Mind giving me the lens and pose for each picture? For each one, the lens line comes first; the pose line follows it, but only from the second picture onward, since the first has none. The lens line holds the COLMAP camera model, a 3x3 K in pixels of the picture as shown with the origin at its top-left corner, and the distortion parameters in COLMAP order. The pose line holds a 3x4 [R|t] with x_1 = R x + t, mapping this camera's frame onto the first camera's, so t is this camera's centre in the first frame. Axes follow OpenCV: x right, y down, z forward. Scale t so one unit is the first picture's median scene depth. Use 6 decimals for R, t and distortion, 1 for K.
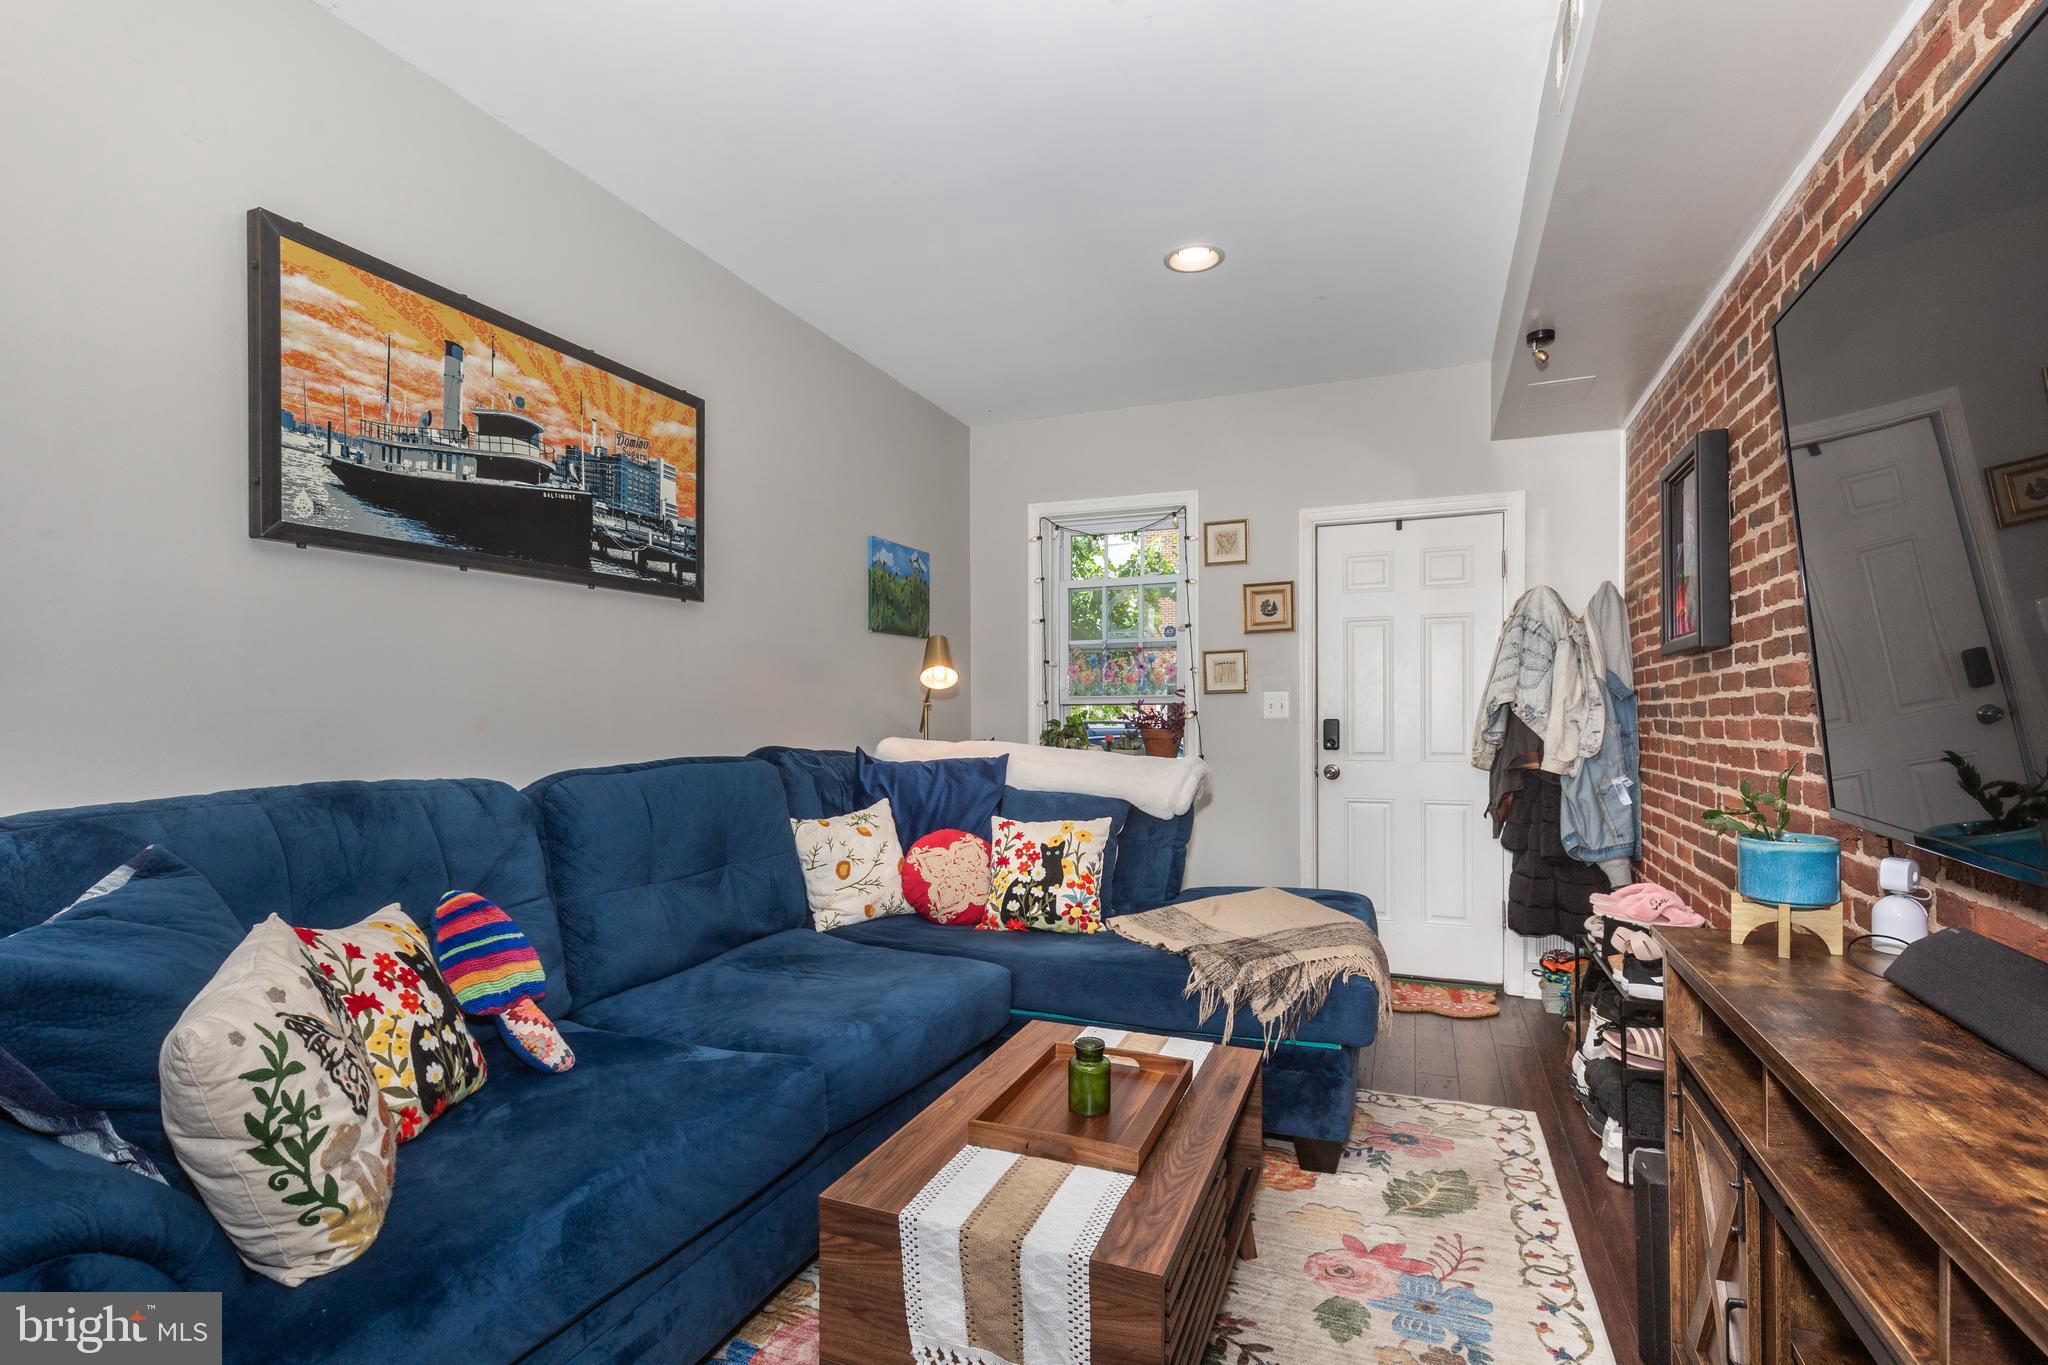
lens RADIAL K [[947.3, 0, 1026.9], [0, 947.3, 725.2], [0, 0, 1]] dist [0.013198, -0.000462]
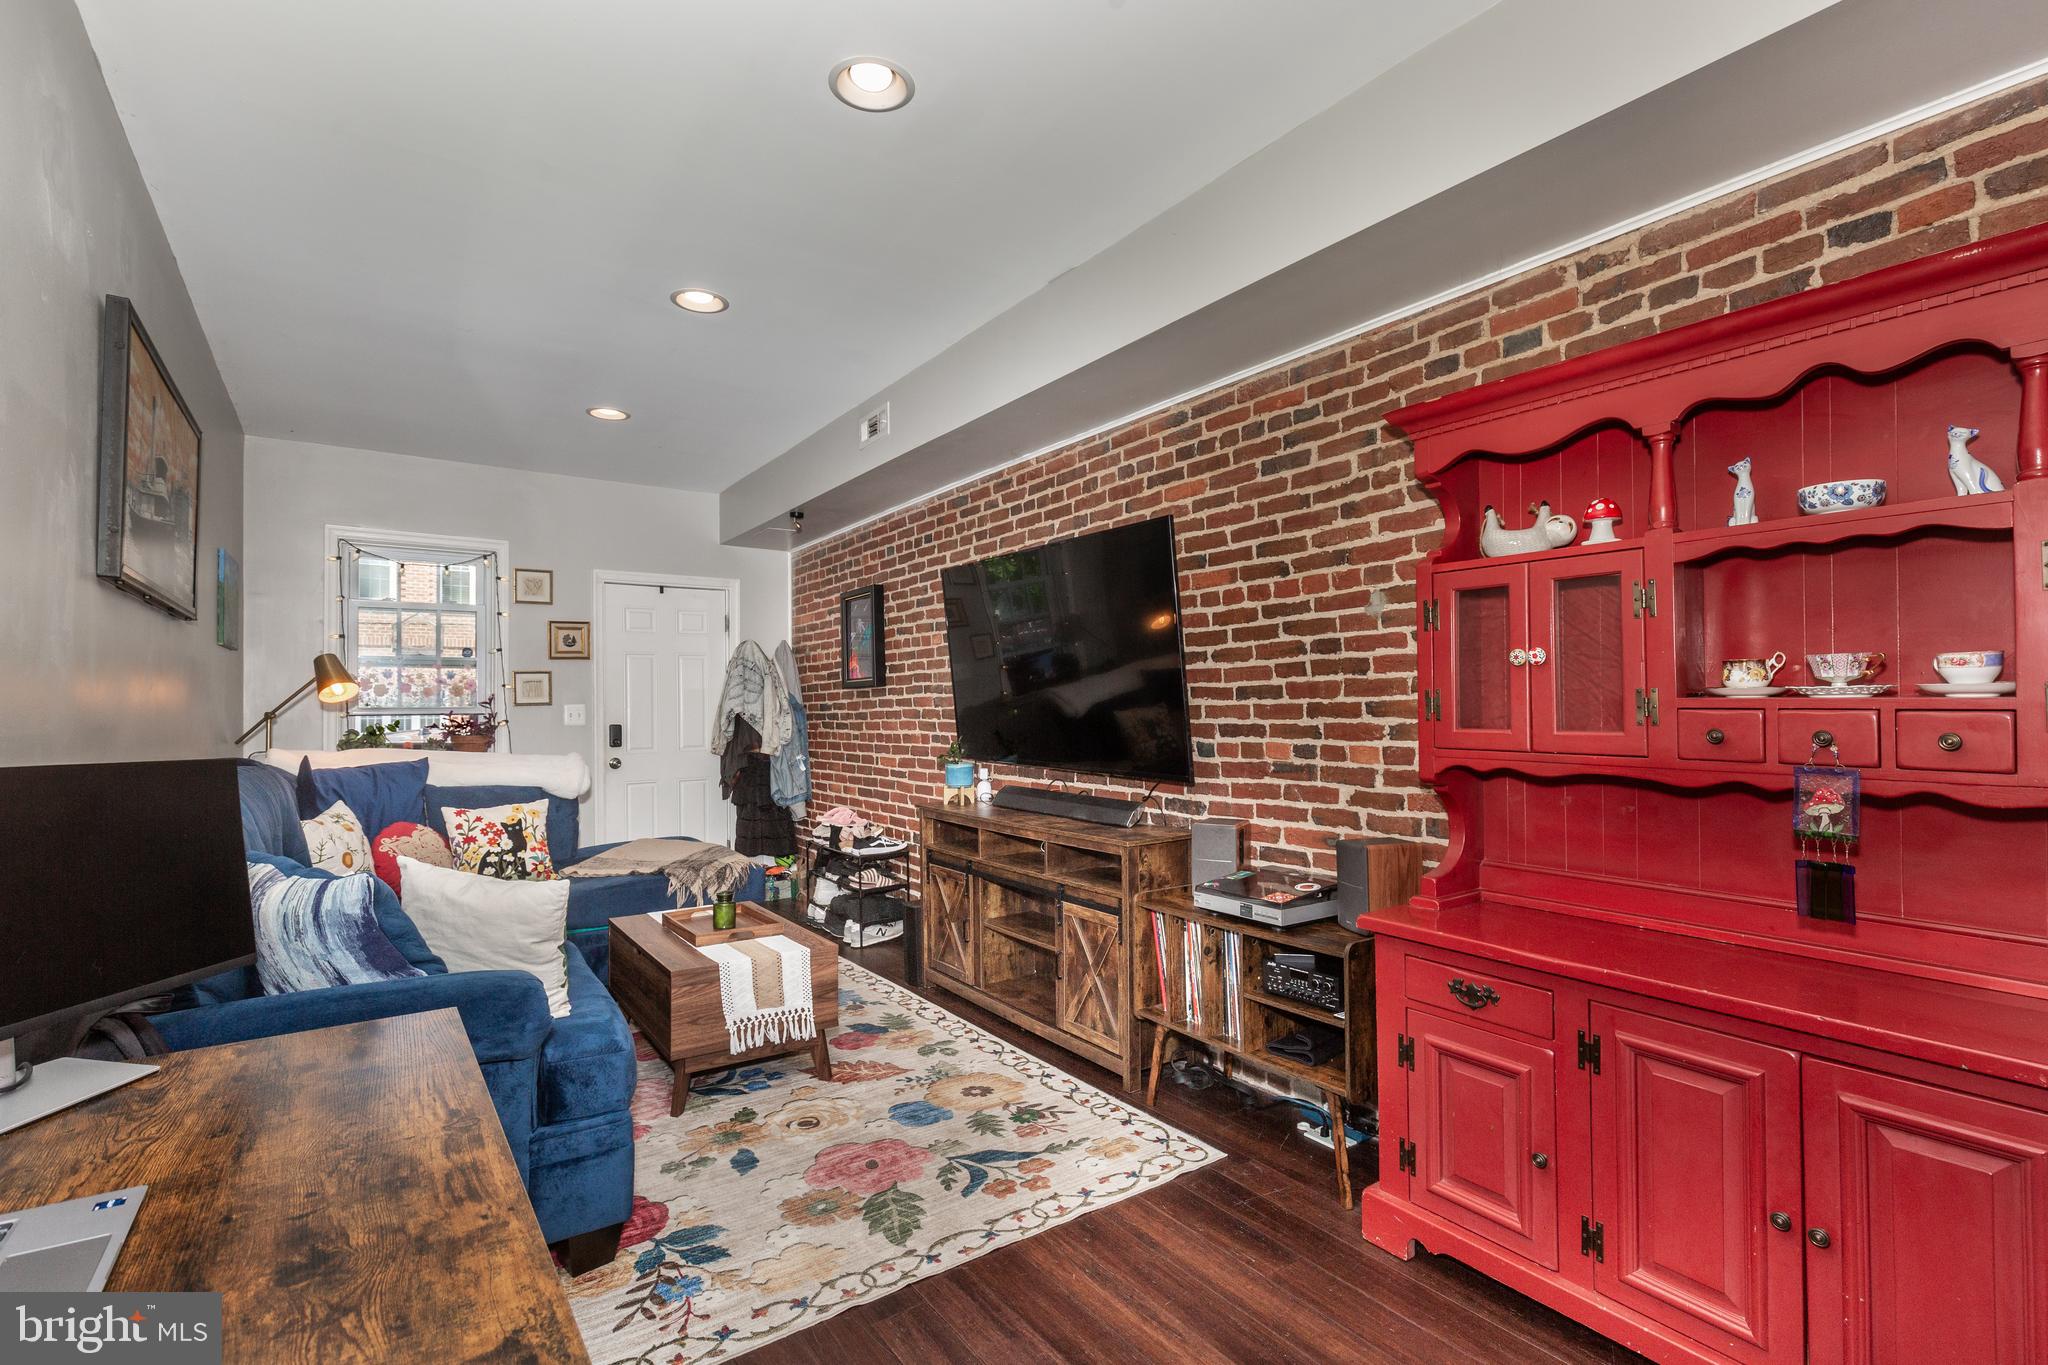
lens RADIAL K [[947.0, 0, 1010.9], [0, 947.0, 691.5], [0, 0, 1]] dist [0.006183, -0.000260]
pose [[0.551054, 0.013627, 0.834358, -0.741051], [0.020482, 0.999345, -0.029849, -0.002555], [-0.834218, 0.033538, 0.550413, -0.337629]]
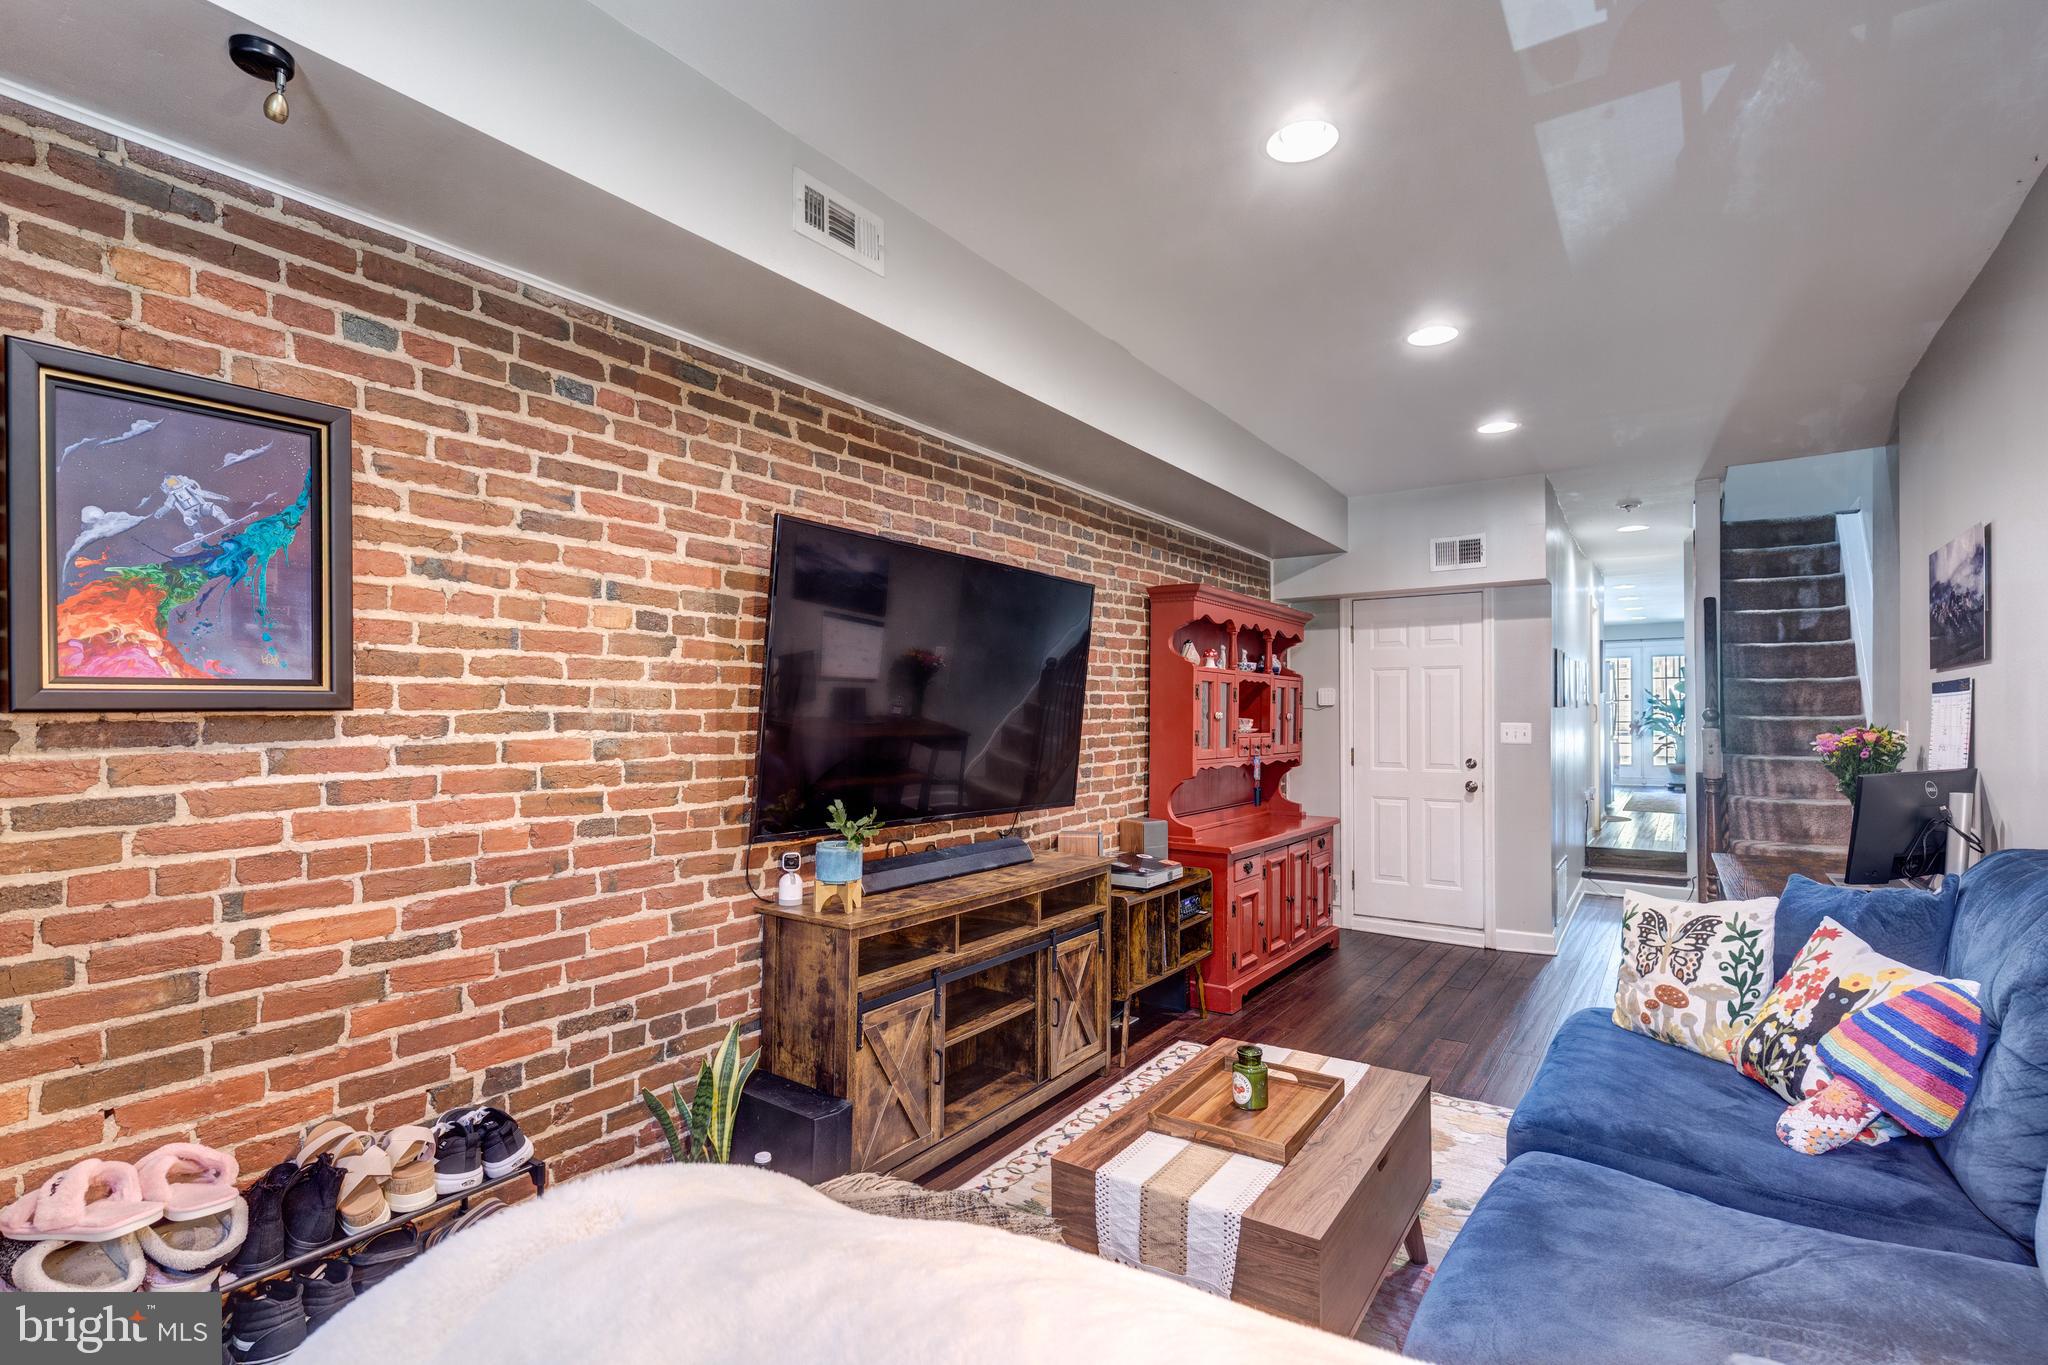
lens RADIAL K [[972.9, 0, 1025.5], [0, 972.9, 698.7], [0, 0, 1]] dist [0.009842, -0.000710]
pose [[-0.978997, 0.009922, 0.203634, 0.053528], [0.010492, 0.999943, 0.001717, -0.074983], [-0.203605, 0.003818, -0.979046, 1.387046]]
